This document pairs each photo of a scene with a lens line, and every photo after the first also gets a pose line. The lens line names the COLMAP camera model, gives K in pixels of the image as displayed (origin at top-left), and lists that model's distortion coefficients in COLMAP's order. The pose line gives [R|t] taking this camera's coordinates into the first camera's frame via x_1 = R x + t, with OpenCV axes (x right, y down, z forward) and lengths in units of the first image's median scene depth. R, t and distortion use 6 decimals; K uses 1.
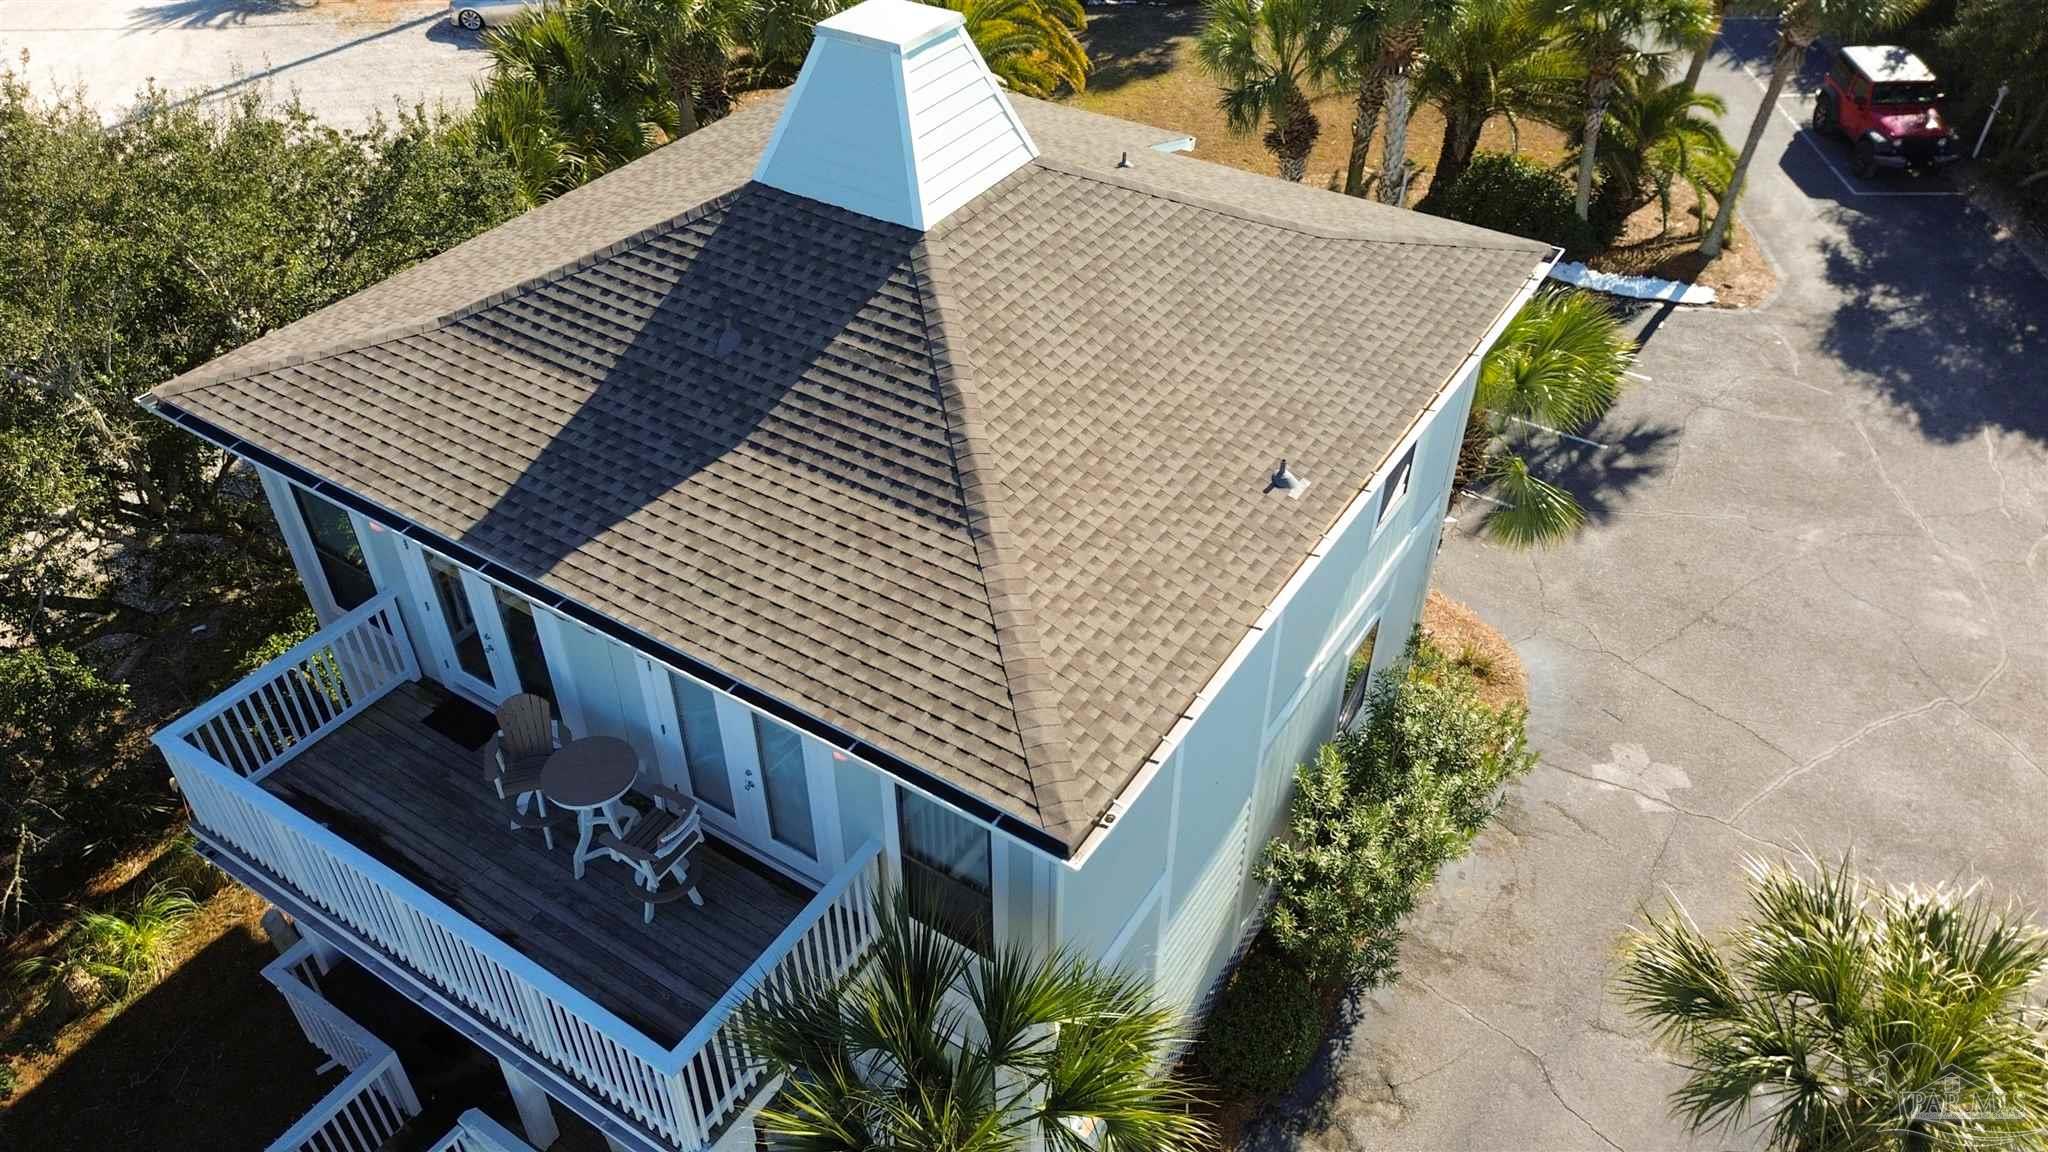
lens RADIAL K [[1431.6, 0, 1016.2], [0, 1431.6, 582.9], [0, 0, 1]] dist [0.069712, -0.065994]
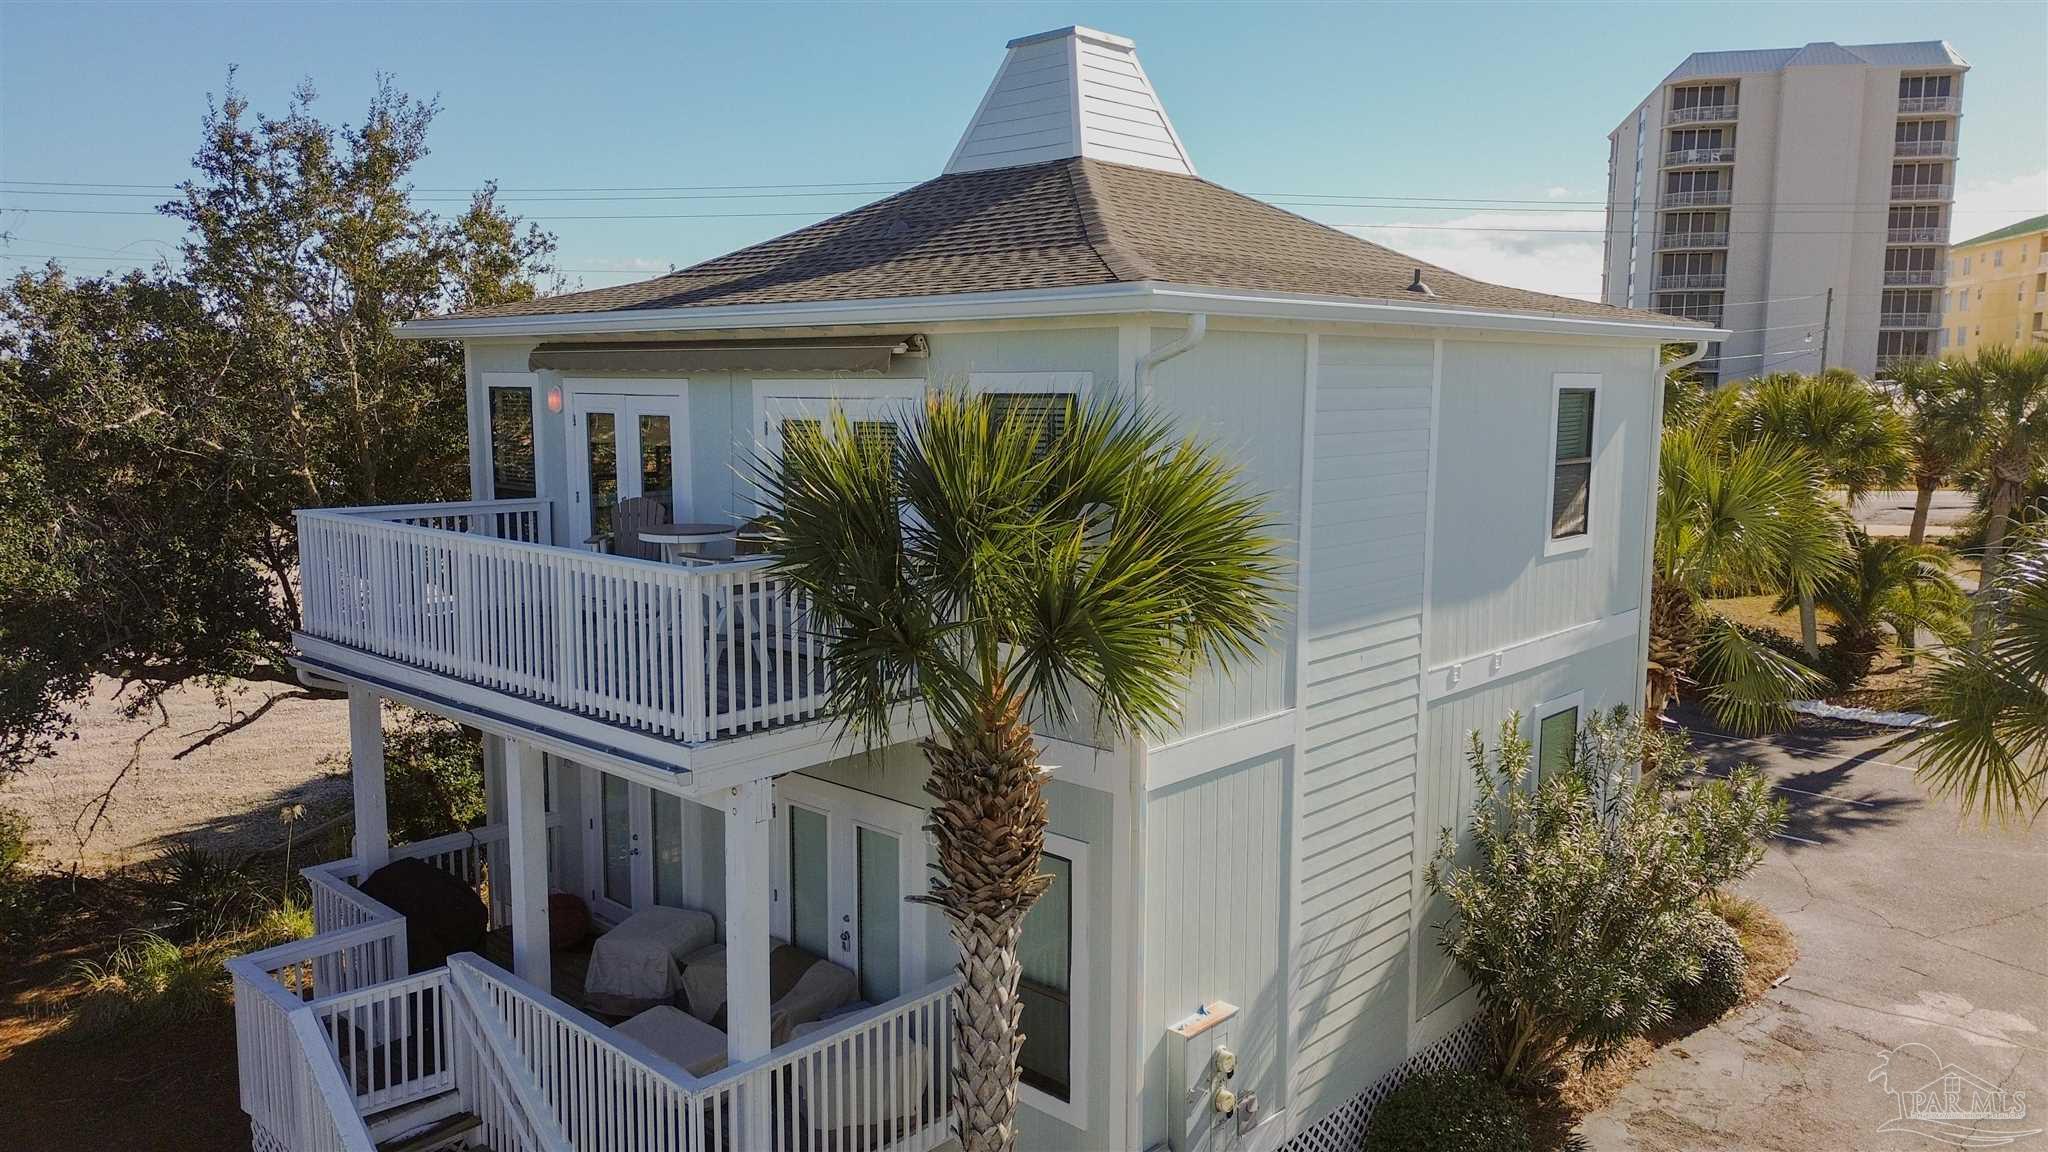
lens RADIAL K [[1431.6, 0, 1027.6], [0, 1431.6, 578.9], [0, 0, 1]] dist [0.069712, -0.065994]
pose [[0.984838, 0.030791, -0.170720, 0.091431], [-0.116523, 0.846476, -0.519520, 0.589208], [0.128513, 0.531536, 0.837230, 0.226568]]
